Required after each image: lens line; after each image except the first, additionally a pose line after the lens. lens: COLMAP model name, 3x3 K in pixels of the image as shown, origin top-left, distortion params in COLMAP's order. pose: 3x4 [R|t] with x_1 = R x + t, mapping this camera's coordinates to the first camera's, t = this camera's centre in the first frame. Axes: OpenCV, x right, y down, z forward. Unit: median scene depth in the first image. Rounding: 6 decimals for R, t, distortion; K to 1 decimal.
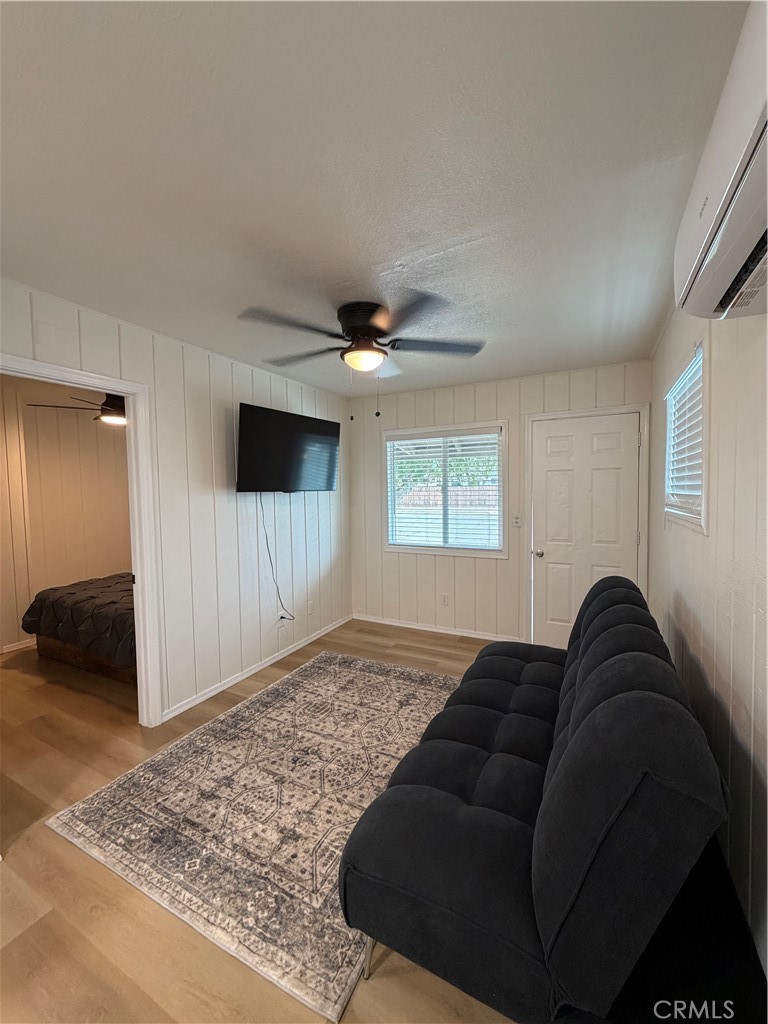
lens RADIAL K [[406.5, 0, 383.9], [0, 406.5, 507.8], [0, 0, 1]] dist [0.000744, -0.000496]
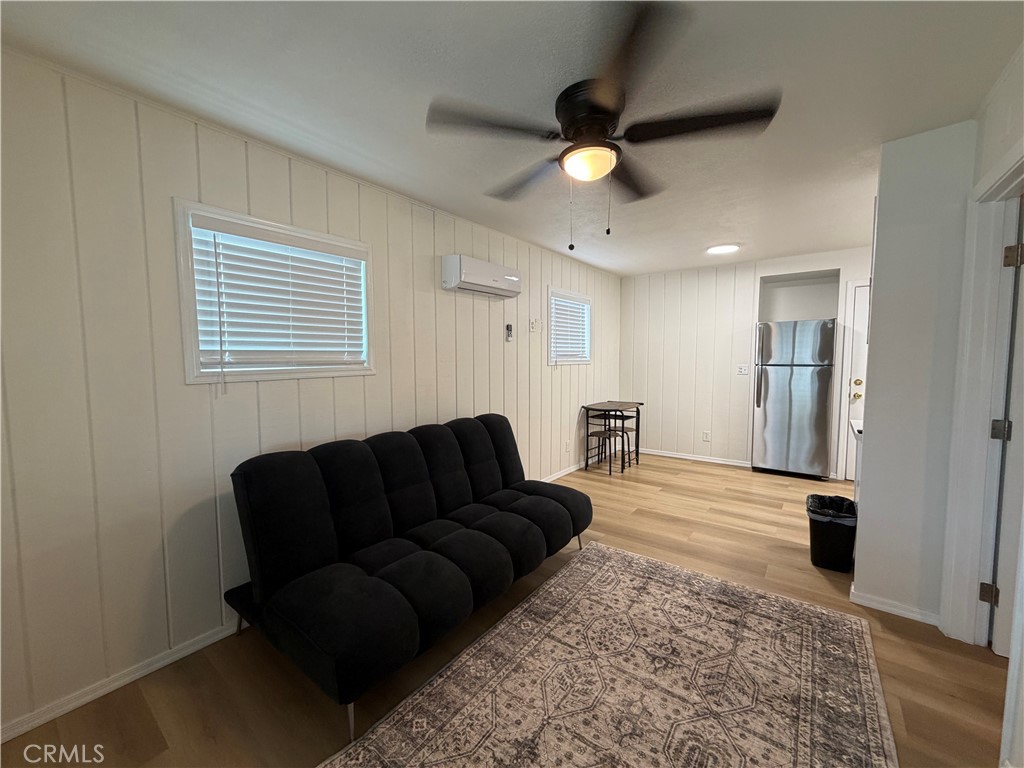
lens RADIAL K [[406.5, 0, 509.5], [0, 406.5, 383.0], [0, 0, 1]] dist [0.000744, -0.000496]
pose [[-0.985403, 0.010760, 0.169897, -0.025491], [0.029318, 0.993815, 0.107105, -0.041151], [-0.167693, 0.110523, -0.979624, 1.767843]]
